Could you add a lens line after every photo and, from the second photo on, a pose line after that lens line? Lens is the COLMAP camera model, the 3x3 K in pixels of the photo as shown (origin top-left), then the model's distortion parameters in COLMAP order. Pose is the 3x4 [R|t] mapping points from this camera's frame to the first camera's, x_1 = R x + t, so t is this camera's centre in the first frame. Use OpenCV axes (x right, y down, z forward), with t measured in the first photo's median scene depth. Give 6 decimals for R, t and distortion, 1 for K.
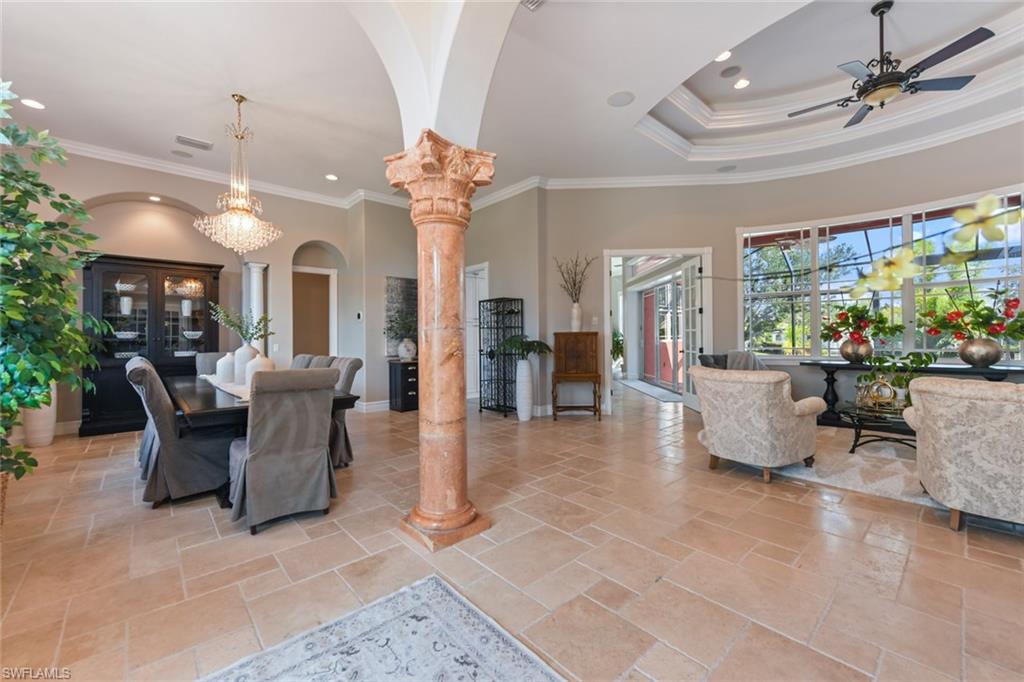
lens RADIAL K [[407.0, 0, 505.5], [0, 407.0, 337.9], [0, 0, 1]] dist [0.006093, -0.000059]
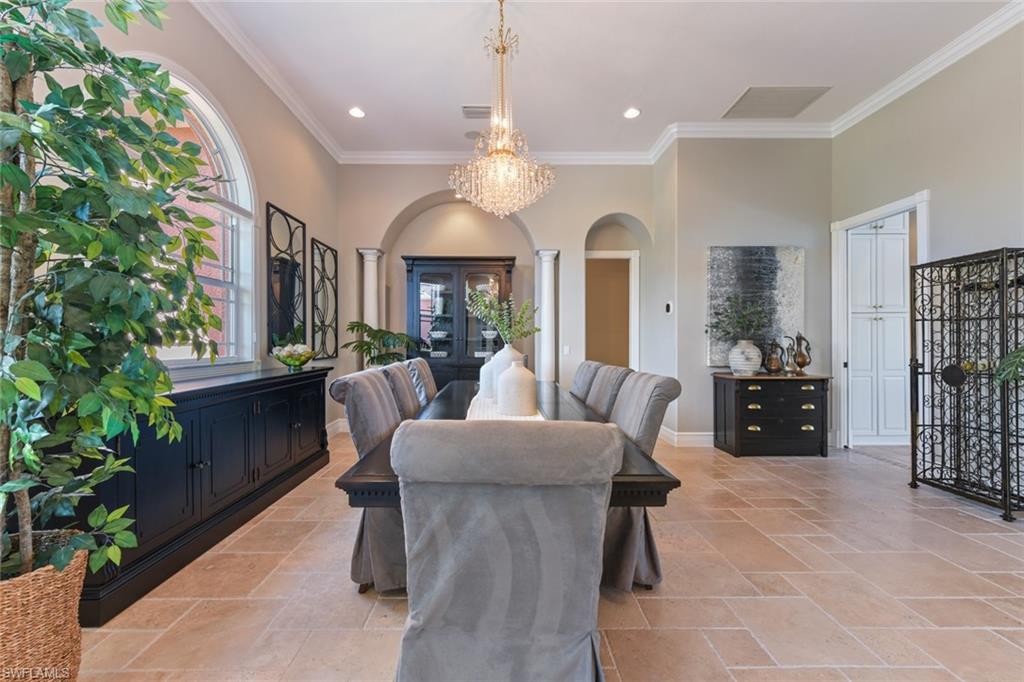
lens RADIAL K [[407.0, 0, 505.5], [0, 407.0, 337.9], [0, 0, 1]] dist [0.006093, -0.000059]
pose [[0.754622, 0.002773, -0.656154, -0.119621], [-0.006850, 0.999970, -0.003652, 0.003020], [0.656124, 0.007251, 0.754618, 0.310774]]
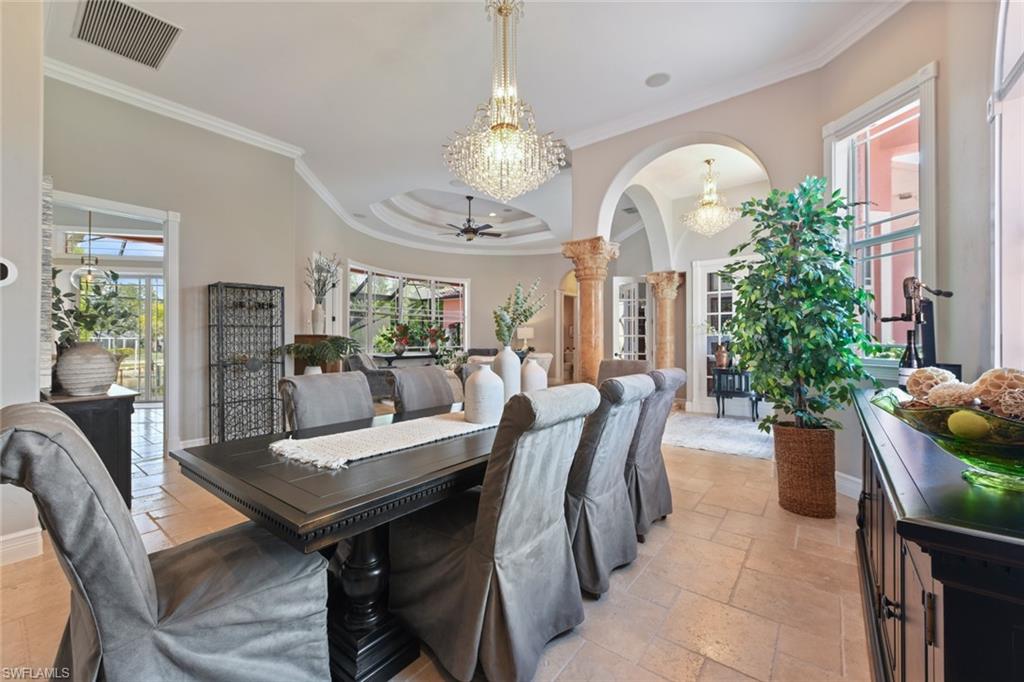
lens RADIAL K [[407.0, 0, 505.5], [0, 407.0, 337.9], [0, 0, 1]] dist [0.006093, -0.000059]
pose [[-0.184972, 0.009509, 0.982698, -0.817083], [0.001973, 0.999955, -0.009304, 0.003356], [-0.982742, 0.000218, -0.184983, 0.725848]]
